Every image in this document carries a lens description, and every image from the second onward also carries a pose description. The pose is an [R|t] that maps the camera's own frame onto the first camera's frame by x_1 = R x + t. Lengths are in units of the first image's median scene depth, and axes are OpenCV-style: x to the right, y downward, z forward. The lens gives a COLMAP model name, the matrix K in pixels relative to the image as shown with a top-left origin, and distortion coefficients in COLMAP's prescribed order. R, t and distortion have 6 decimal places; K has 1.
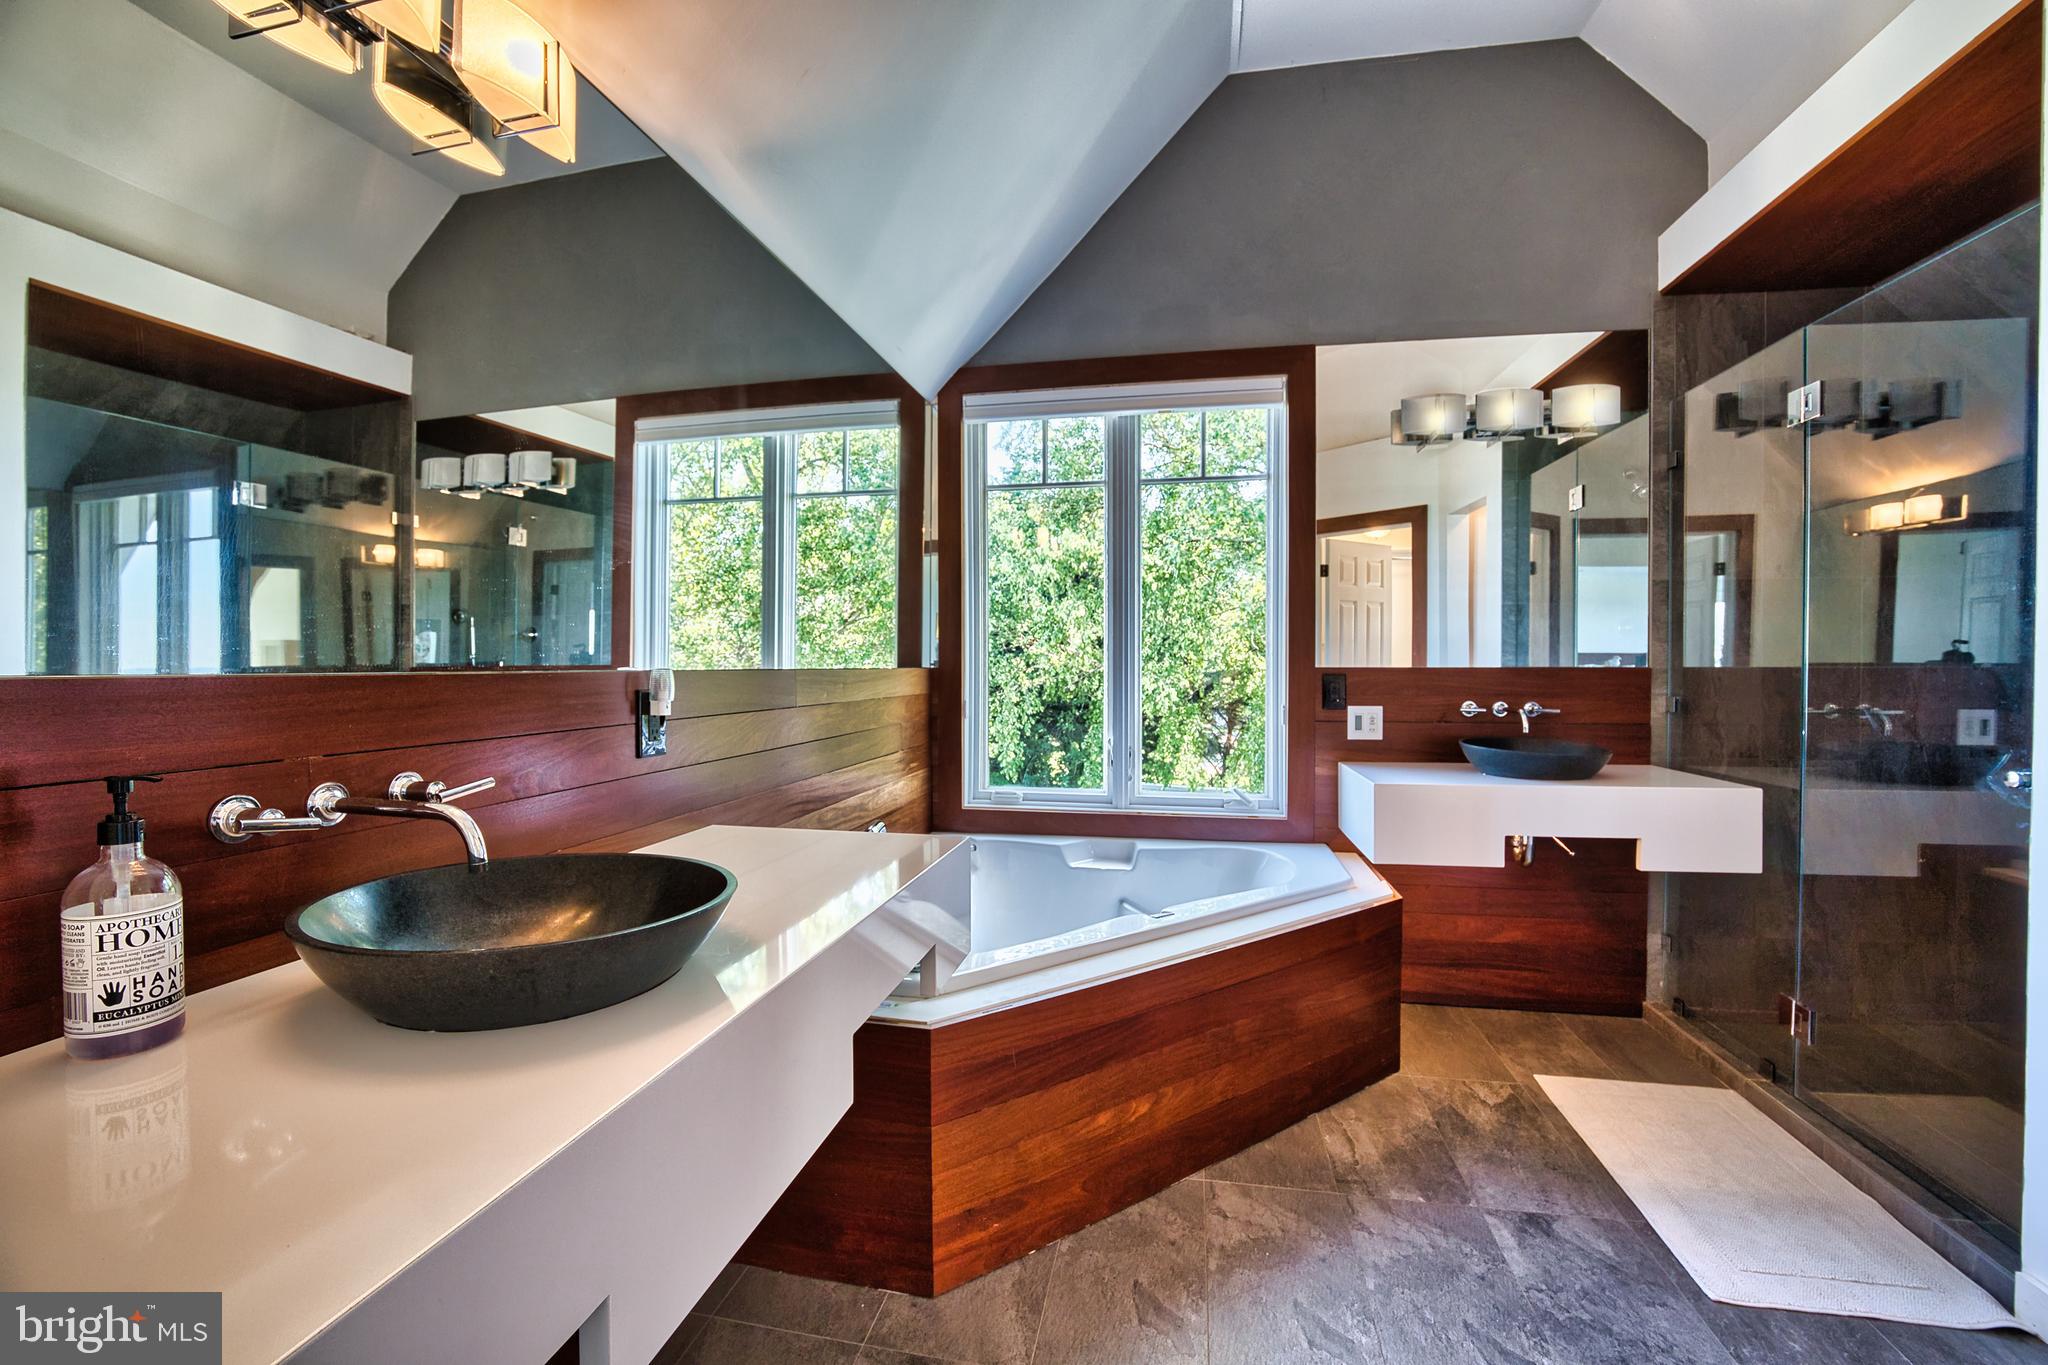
lens RADIAL K [[839.5, 0, 1025.7], [0, 839.5, 687.9], [0, 0, 1]] dist [-0.033845, 0.005548]
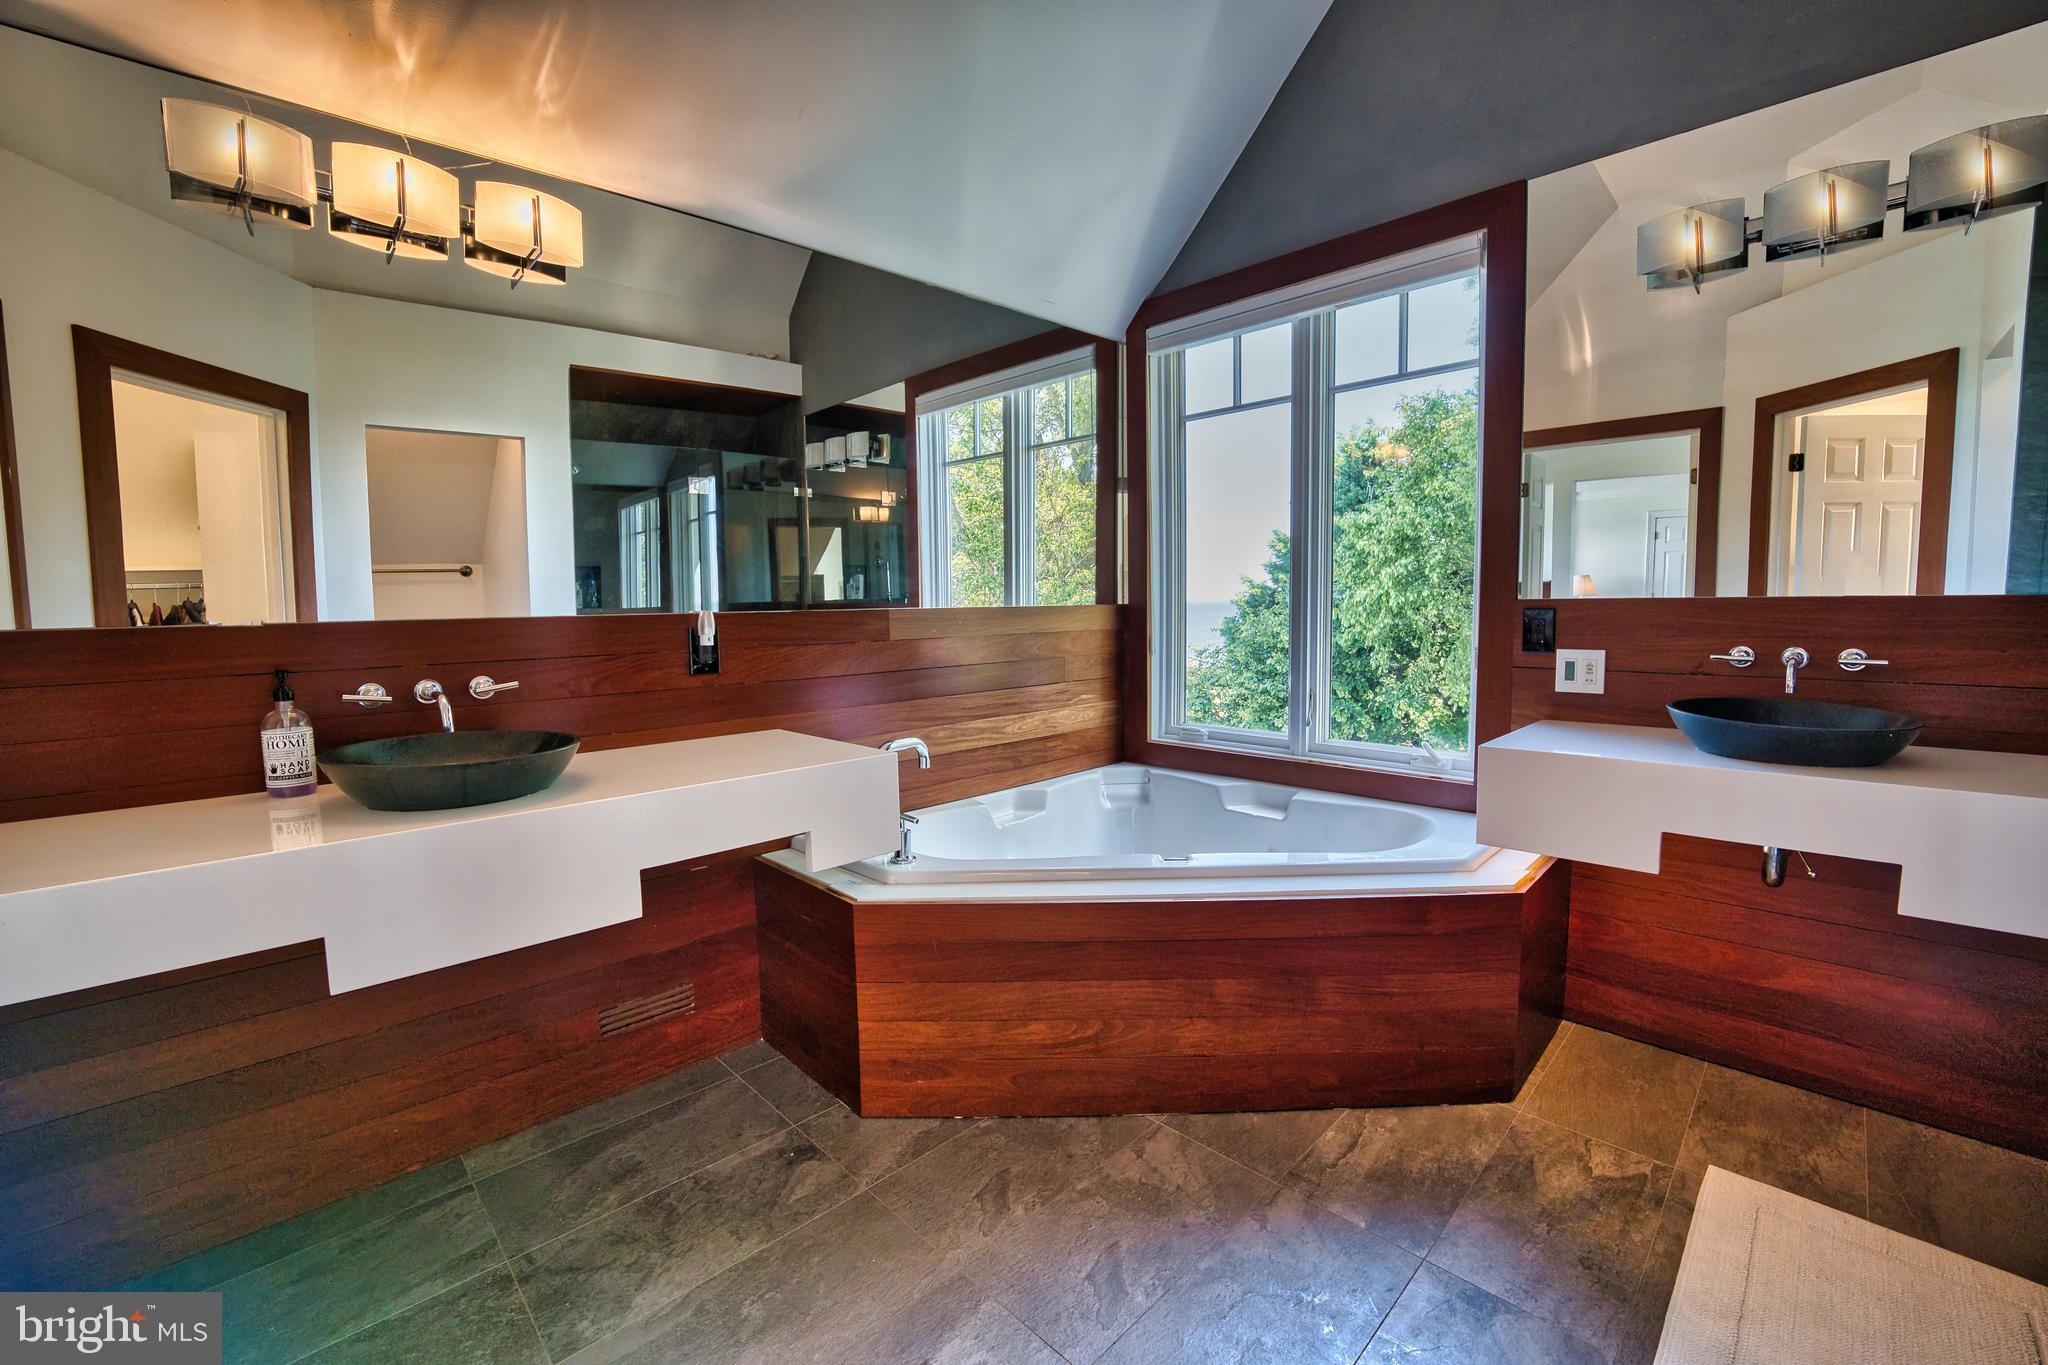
lens RADIAL K [[839.5, 0, 1003.7], [0, 839.5, 681.8], [0, 0, 1]] dist [-0.033845, 0.005548]
pose [[0.825082, 0.042460, -0.563415, 0.394249], [-0.000665, 0.997245, 0.074180, -0.004904], [0.565012, -0.060830, 0.822837, 0.070481]]
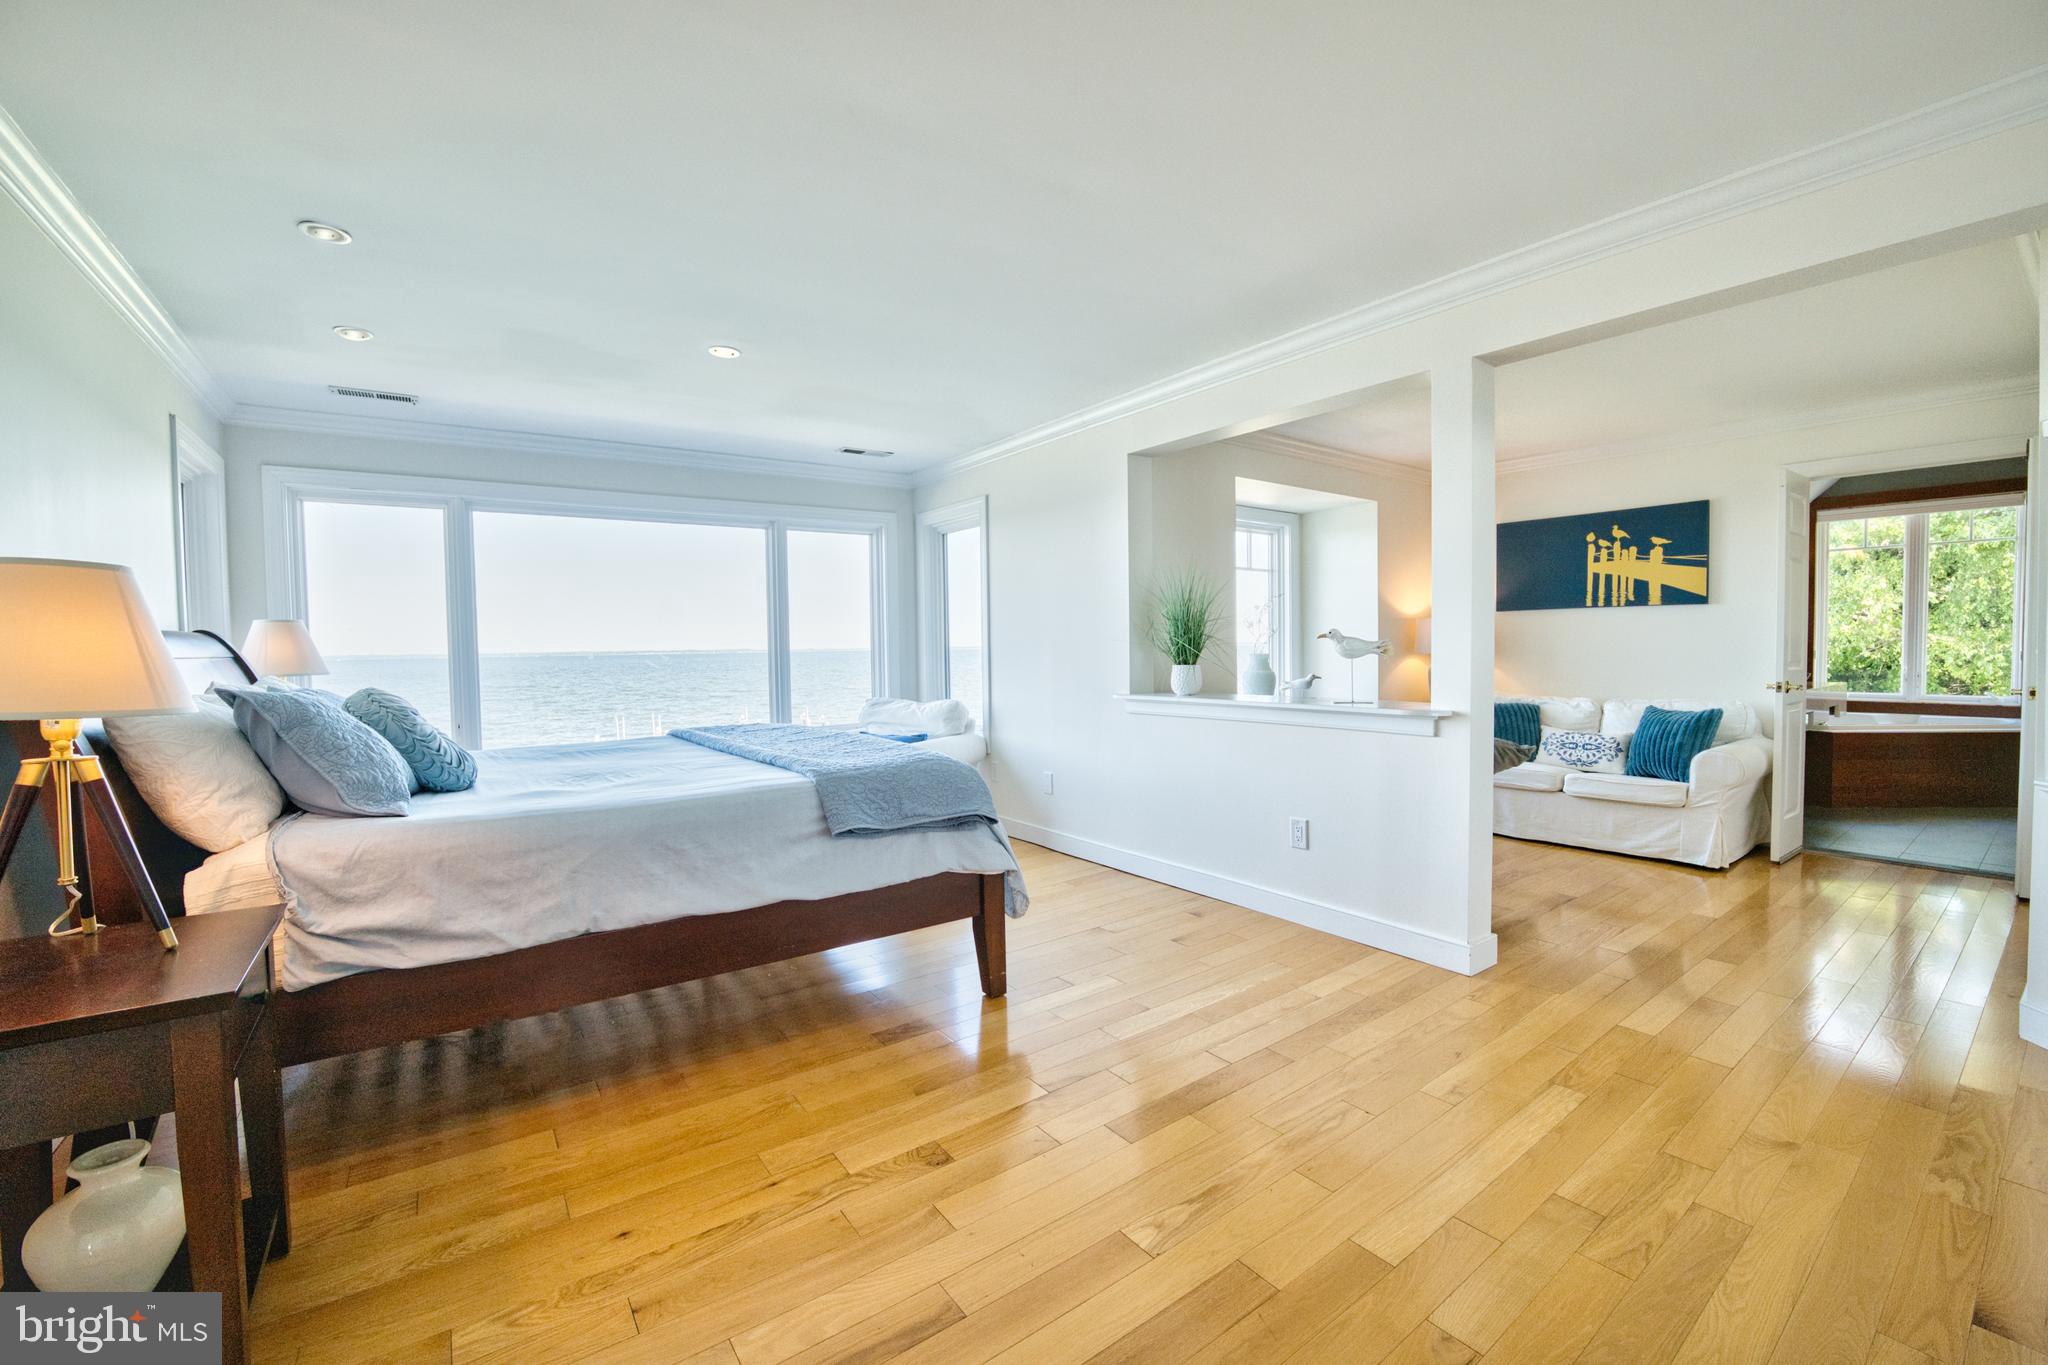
lens RADIAL K [[839.5, 0, 1059.0], [0, 839.5, 680.8], [0, 0, 1]] dist [-0.033845, 0.005548]
pose [[0.754030, 0.020007, -0.656535, -0.173889], [-0.004641, 0.999673, 0.025132, 0.054810], [0.656823, -0.015903, 0.753877, -2.114294]]
